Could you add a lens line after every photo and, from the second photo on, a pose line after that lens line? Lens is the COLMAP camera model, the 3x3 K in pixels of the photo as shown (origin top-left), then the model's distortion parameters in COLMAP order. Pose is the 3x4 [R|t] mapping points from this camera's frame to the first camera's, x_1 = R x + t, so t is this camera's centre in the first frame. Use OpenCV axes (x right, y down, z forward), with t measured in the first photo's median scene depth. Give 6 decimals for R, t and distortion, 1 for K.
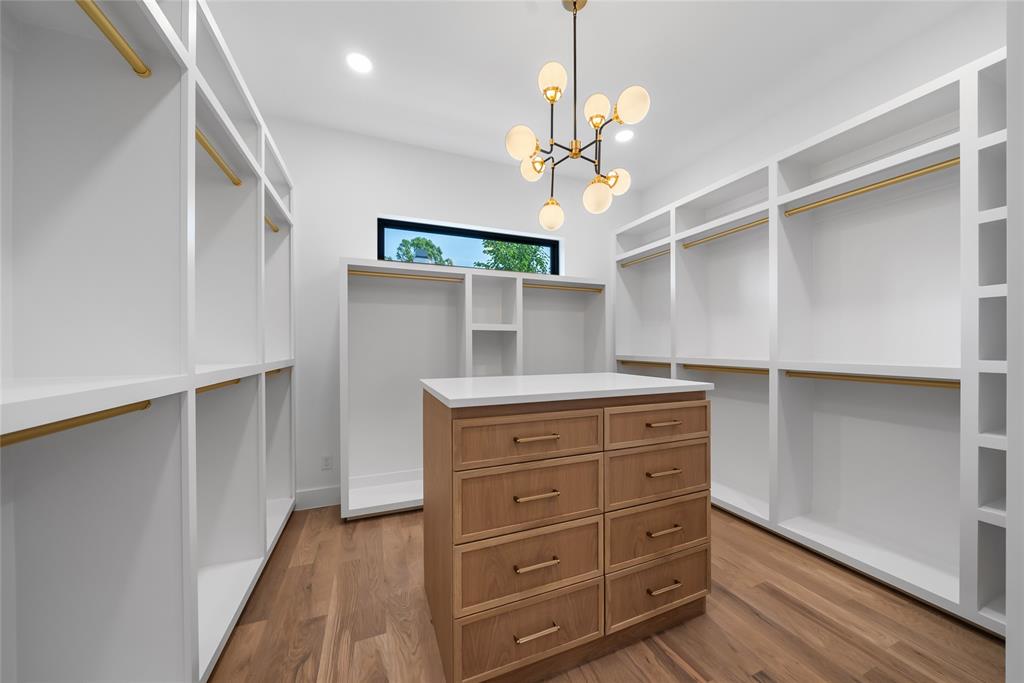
lens RADIAL K [[354.0, 0, 515.1], [0, 354.0, 345.7], [0, 0, 1]] dist [-0.000215, -0.000007]
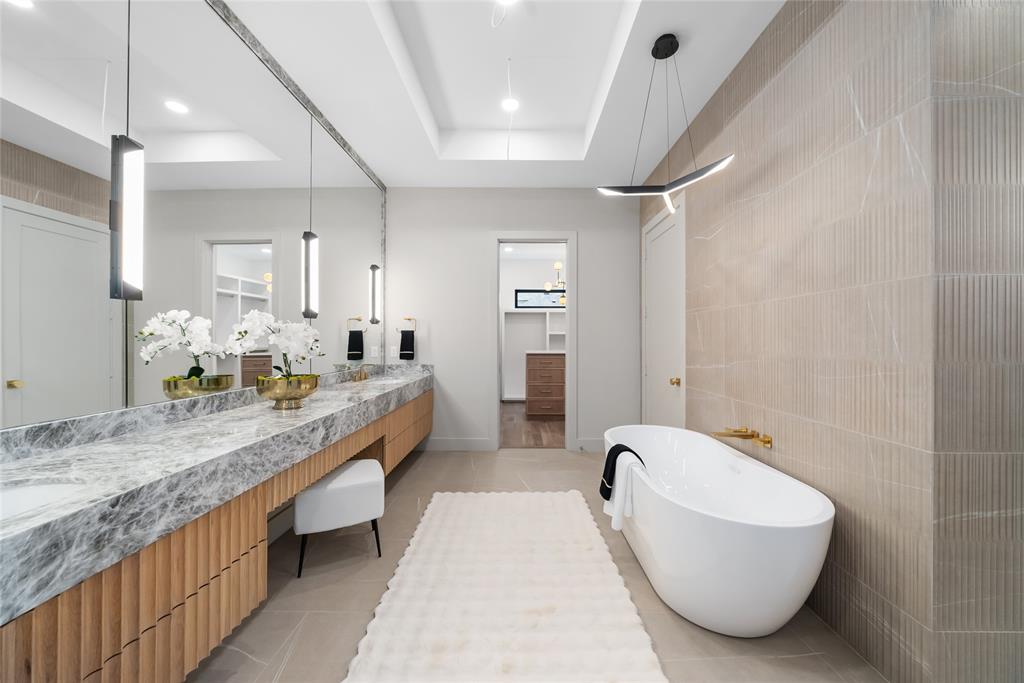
lens RADIAL K [[354.0, 0, 515.1], [0, 354.0, 345.7], [0, 0, 1]] dist [-0.000215, -0.000007]
pose [[0.920165, 0.011080, -0.391373, 0.645447], [-0.007882, 0.999921, 0.009777, 0.014028], [0.391451, -0.005912, 0.920180, -1.419906]]
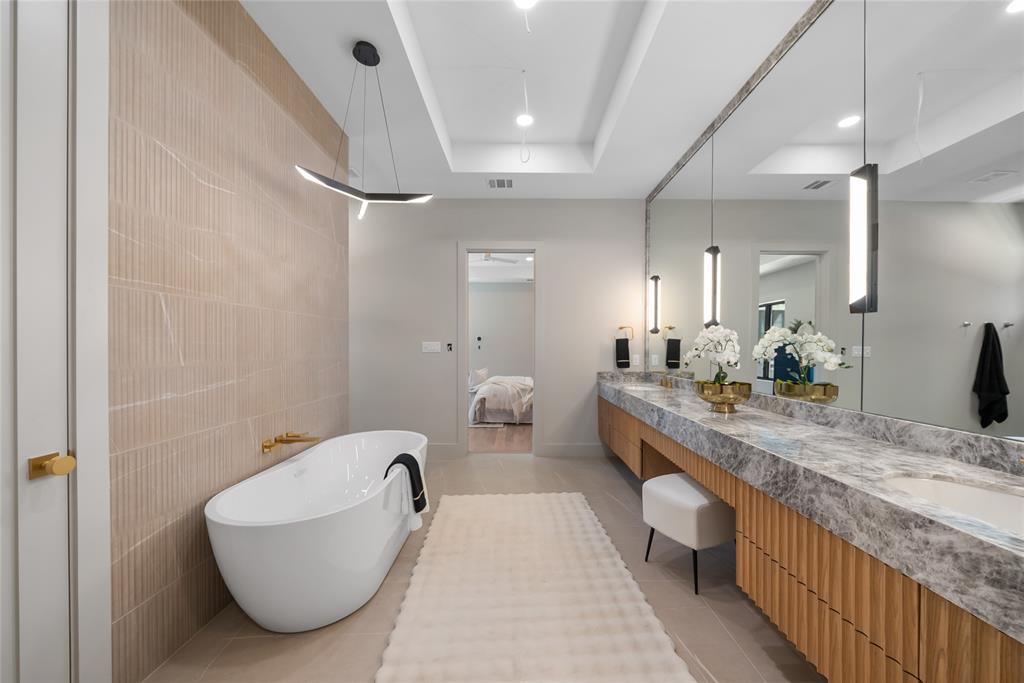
lens RADIAL K [[354.0, 0, 515.1], [0, 354.0, 345.7], [0, 0, 1]] dist [-0.000215, -0.000007]
pose [[-0.919638, 0.000912, 0.392766, -0.872734], [0.001086, 0.999999, 0.000222, -0.011696], [-0.392766, 0.000631, -0.919638, 2.144736]]
